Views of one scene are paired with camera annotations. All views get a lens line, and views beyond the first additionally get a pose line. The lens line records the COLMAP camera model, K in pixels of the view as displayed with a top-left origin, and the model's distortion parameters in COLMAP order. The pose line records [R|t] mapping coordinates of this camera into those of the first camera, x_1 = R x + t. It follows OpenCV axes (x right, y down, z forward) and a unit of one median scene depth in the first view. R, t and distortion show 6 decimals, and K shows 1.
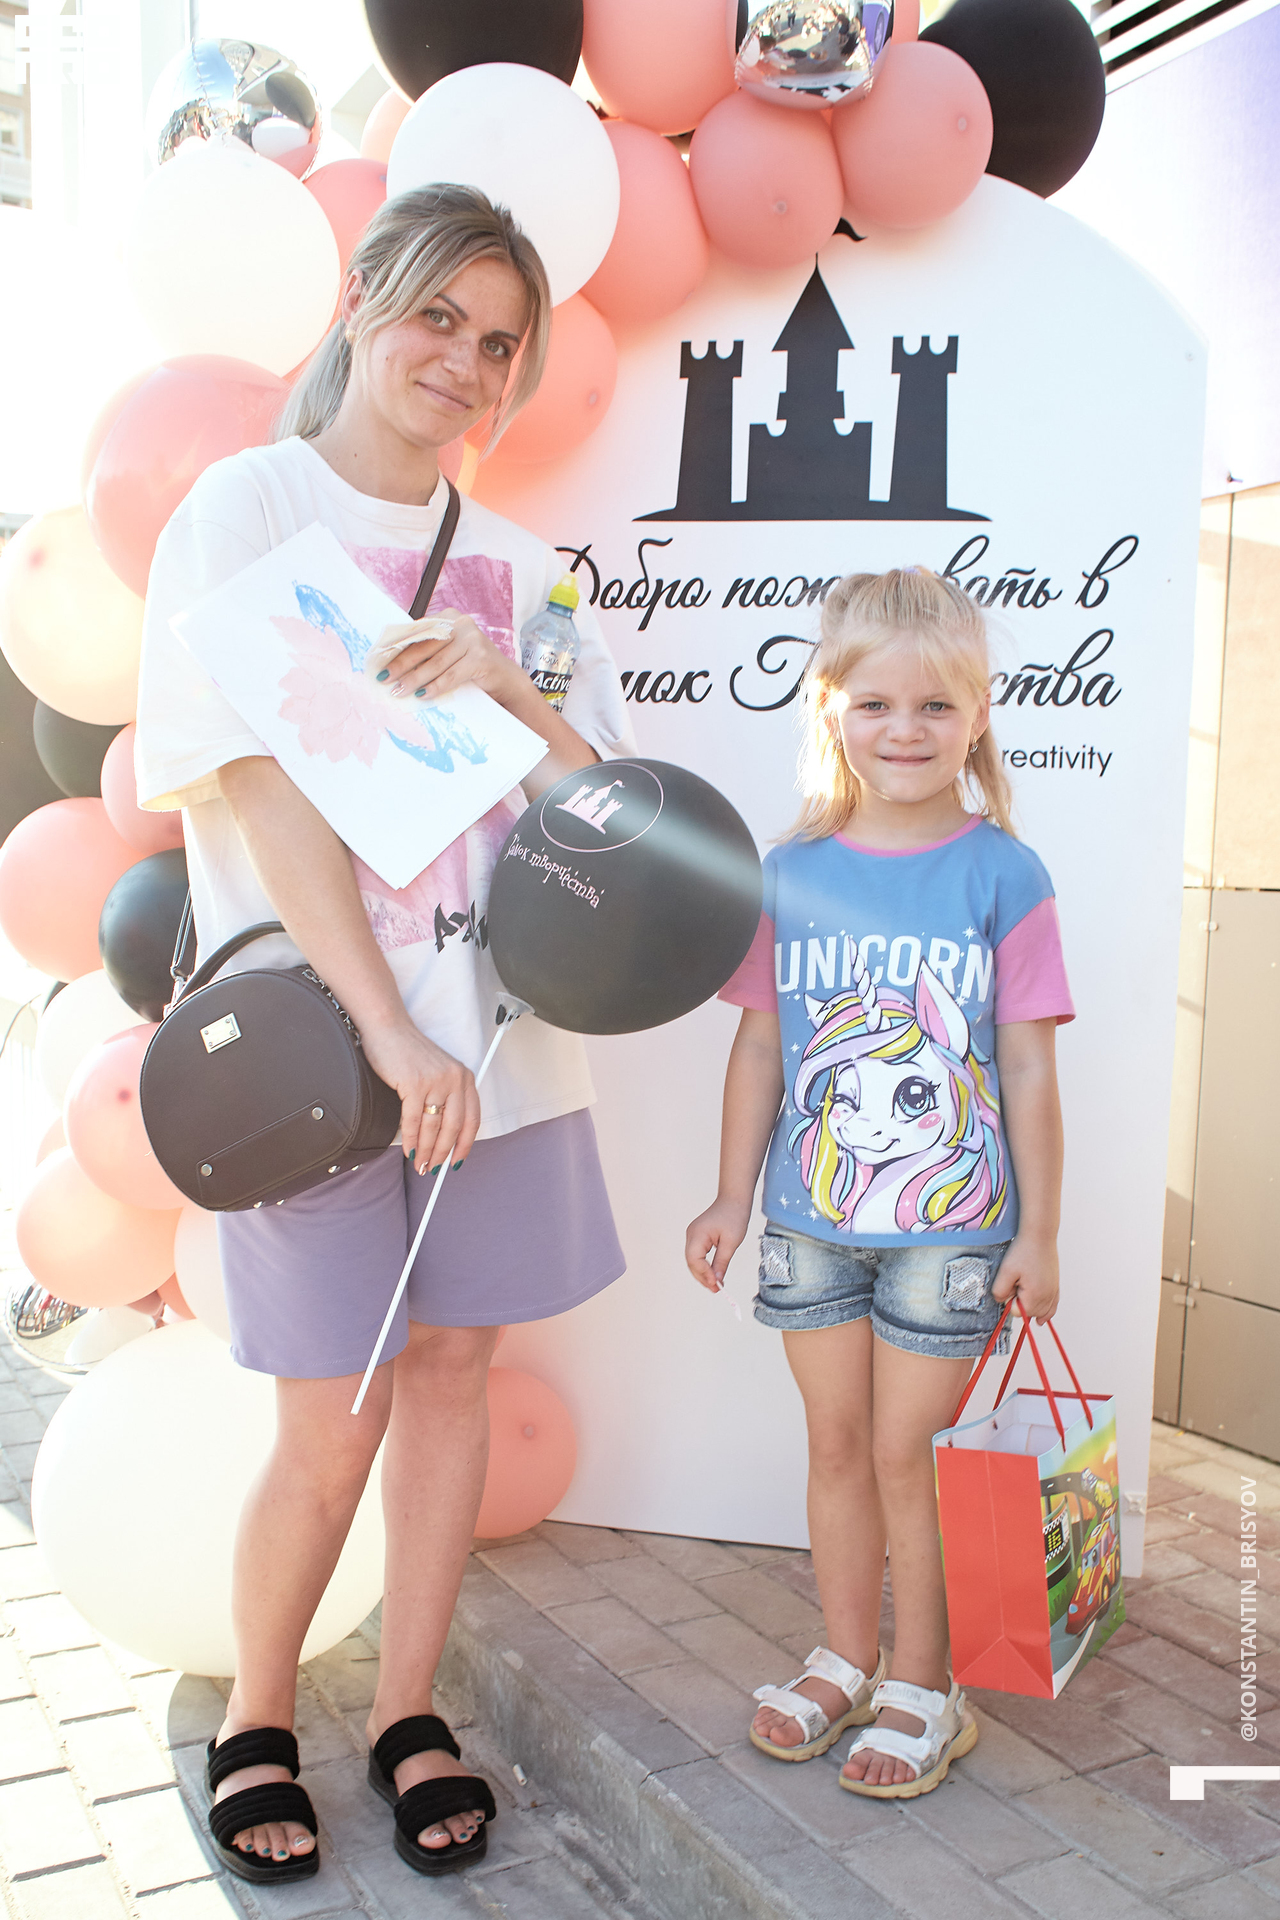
lens RADIAL K [[1811.0, 0, 691.9], [0, 1811.0, 1116.8], [0, 0, 1]] dist [-0.132897, 0.169620]
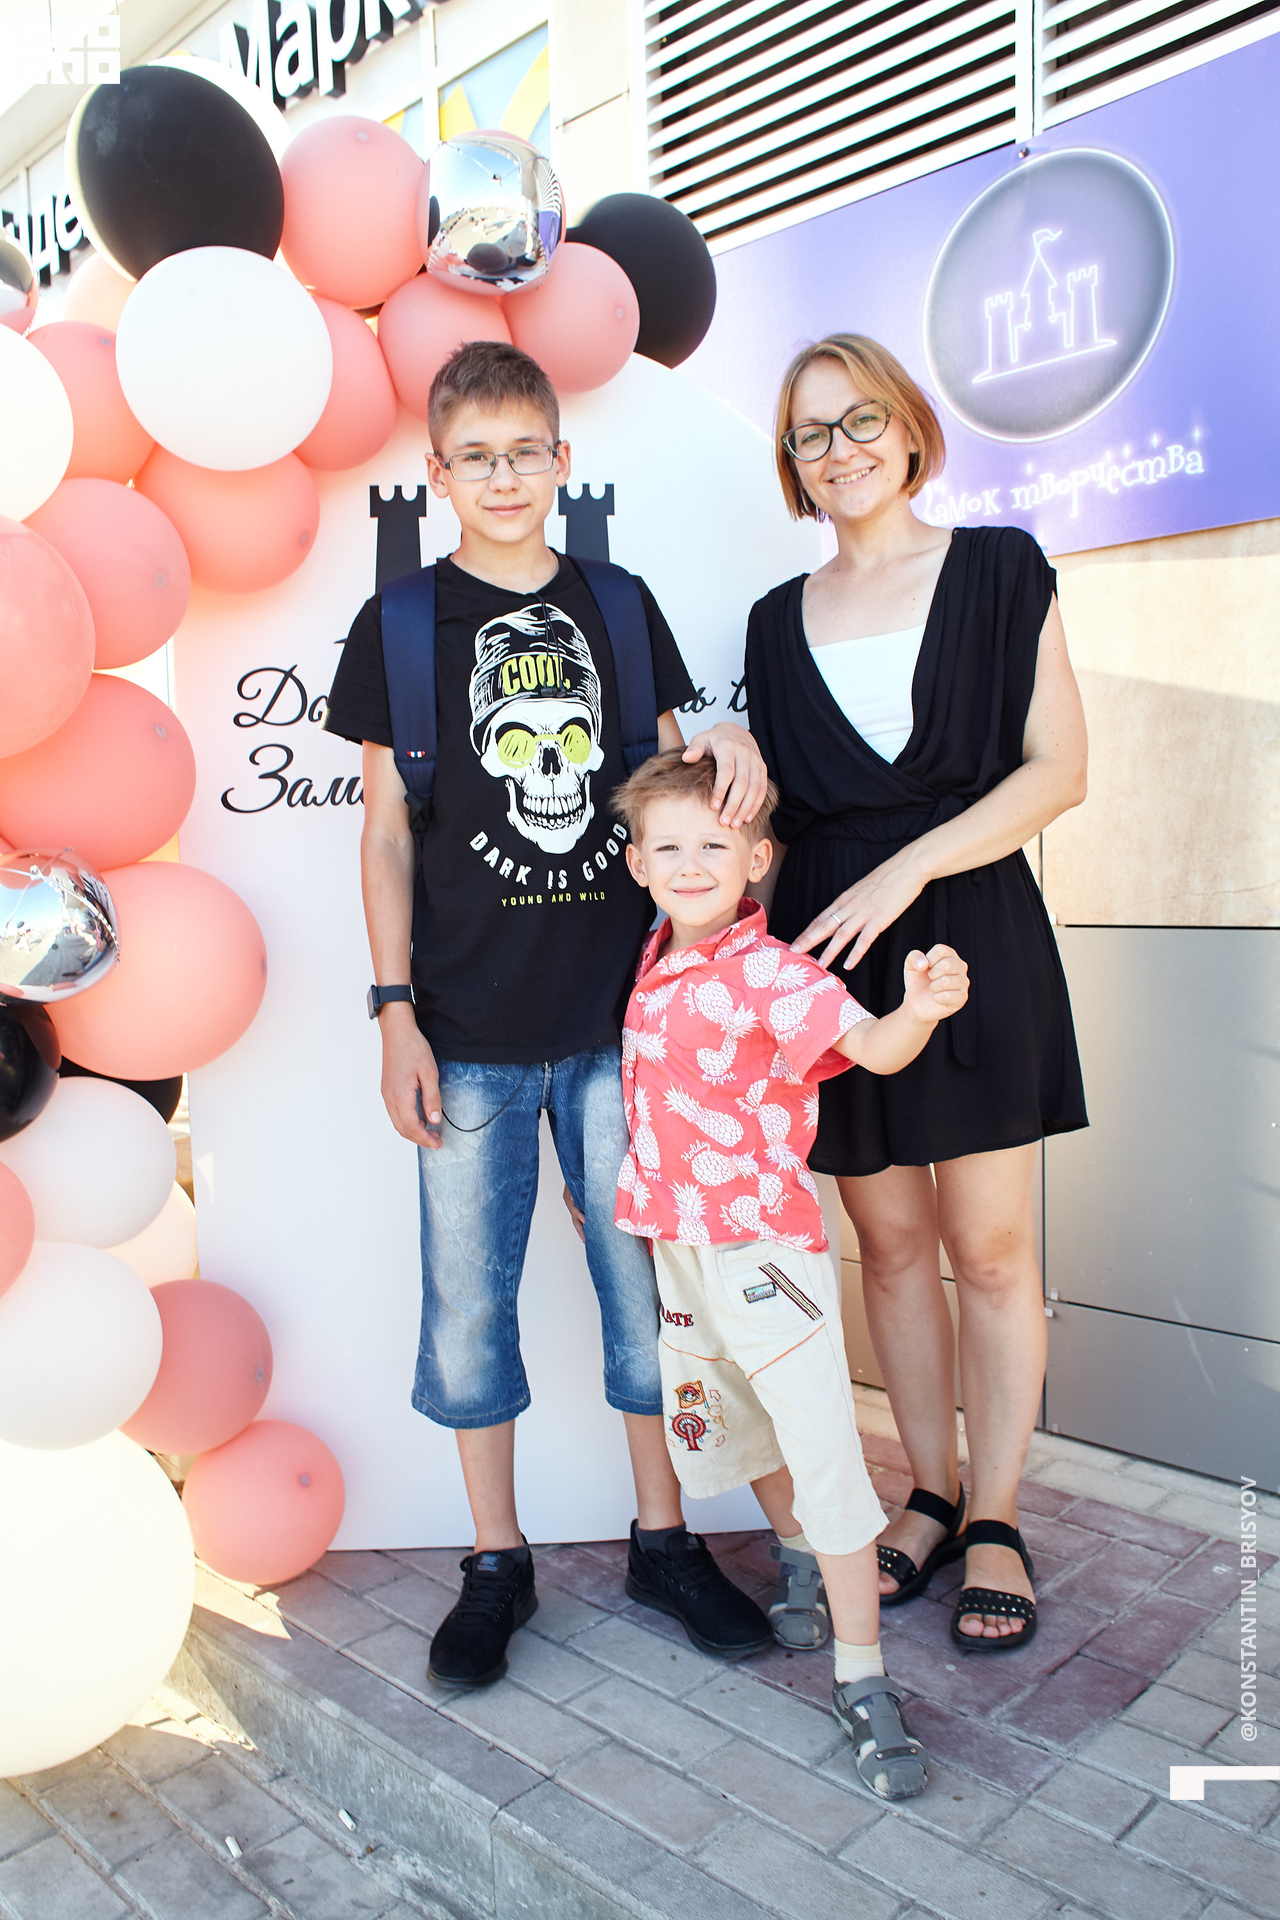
lens RADIAL K [[1536.9, 0, 642.5], [0, 1536.9, 969.2], [0, 0, 1]] dist [-0.117410, 0.142805]
pose [[0.961935, -0.070779, 0.263953, -0.125956], [0.086637, 0.995038, -0.048915, -0.076044], [-0.259181, 0.069921, 0.963294, 0.055808]]
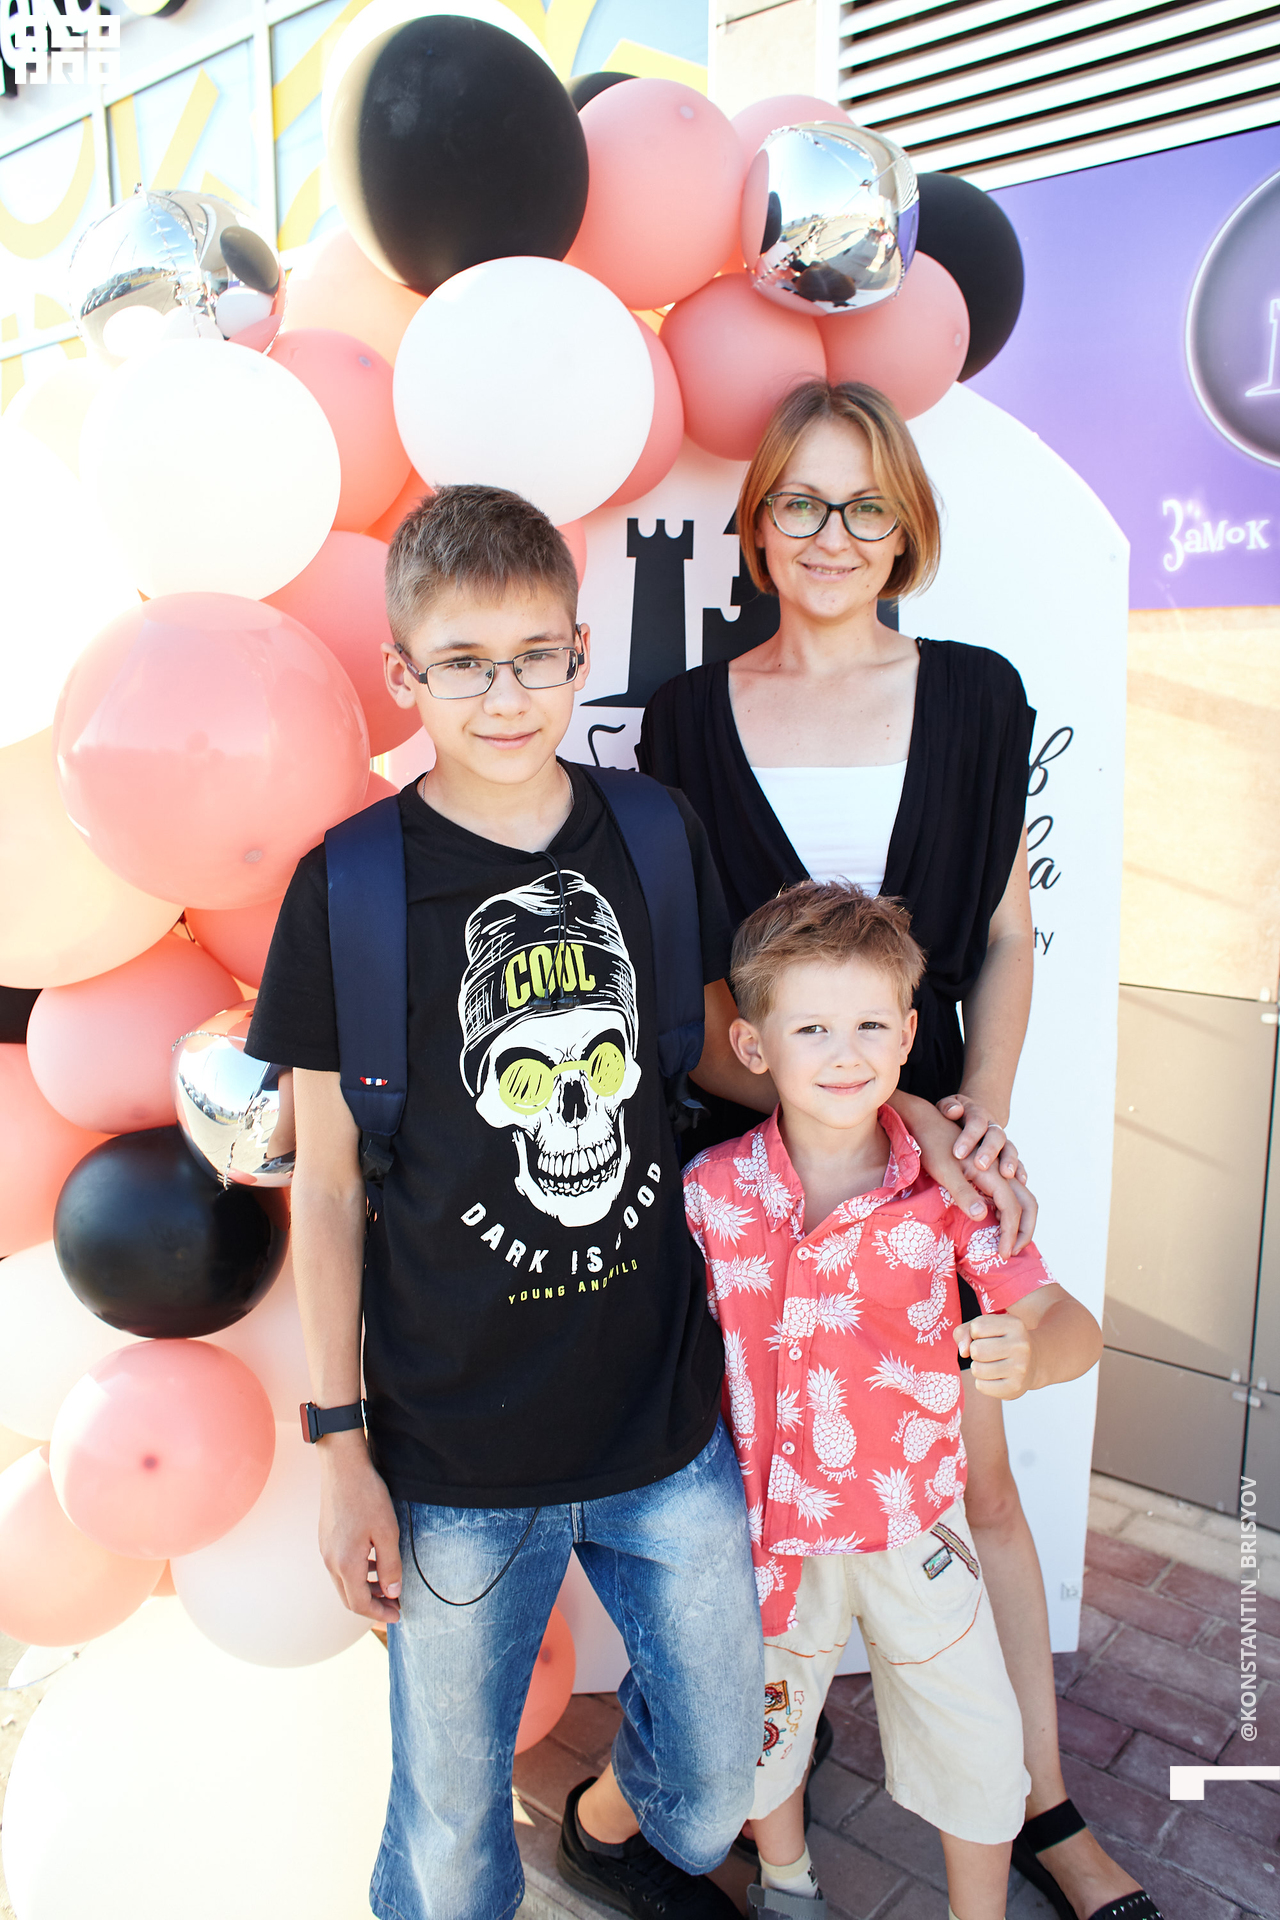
lens RADIAL K [[1546.7, 0, 640.0], [0, 1546.7, 960.0], [0, 0, 1]] dist [-0.123359, 0.162875]
pose [[0.940627, -0.078379, 0.330270, -0.316356], [0.064798, 0.996545, 0.051951, -0.265959], [-0.333201, -0.027465, 0.942456, 0.239186]]
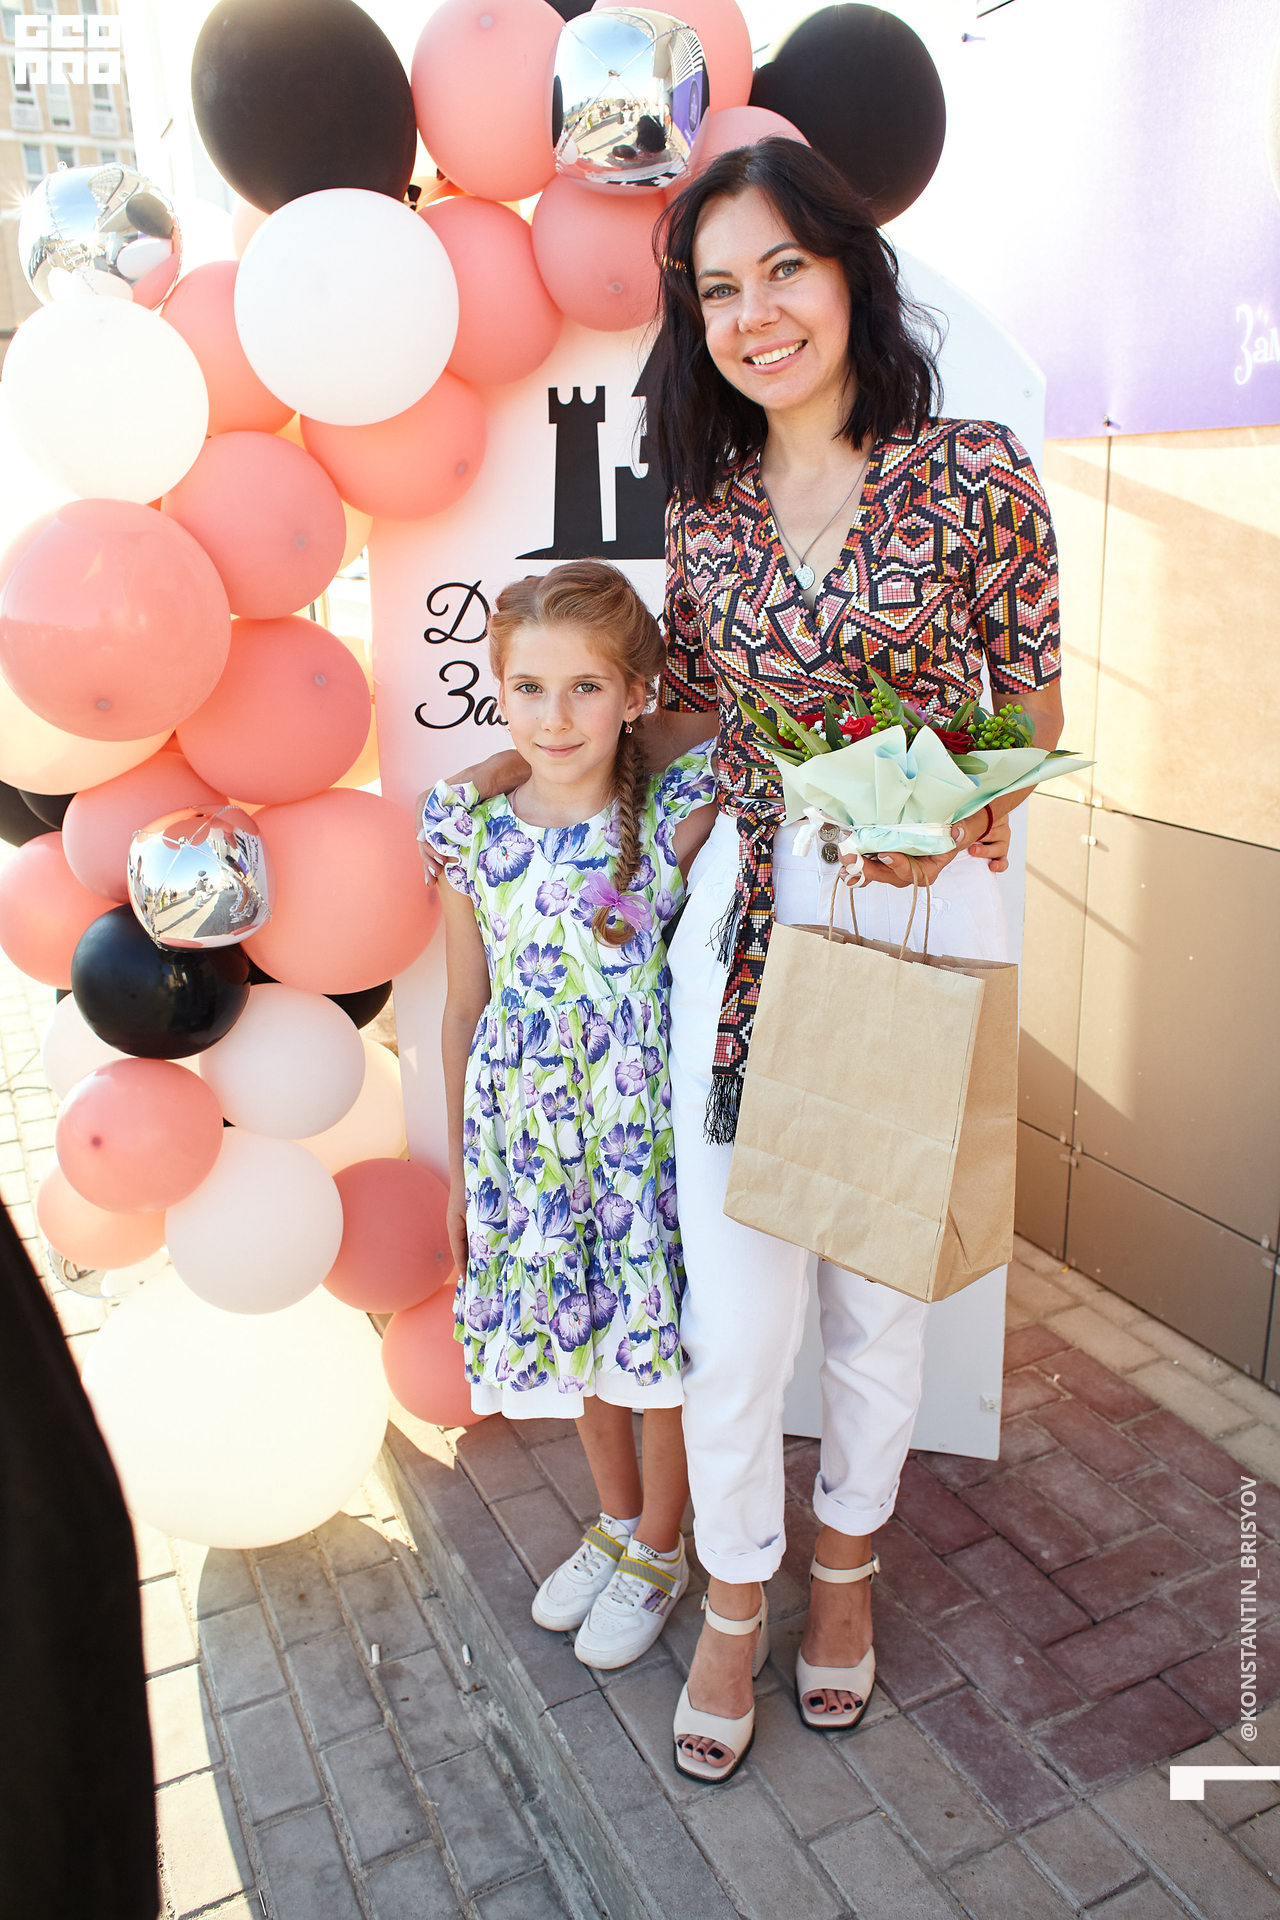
lens RADIAL K [[1536.9, 0, 642.5], [0, 1536.9, 969.2], [0, 0, 1]] dist [-0.117410, 0.142805]
pose [[0.995385, -0.030025, -0.091140, 0.133376], [0.045397, 0.984120, 0.171602, -0.271354], [0.084540, -0.174948, 0.980941, 0.064618]]
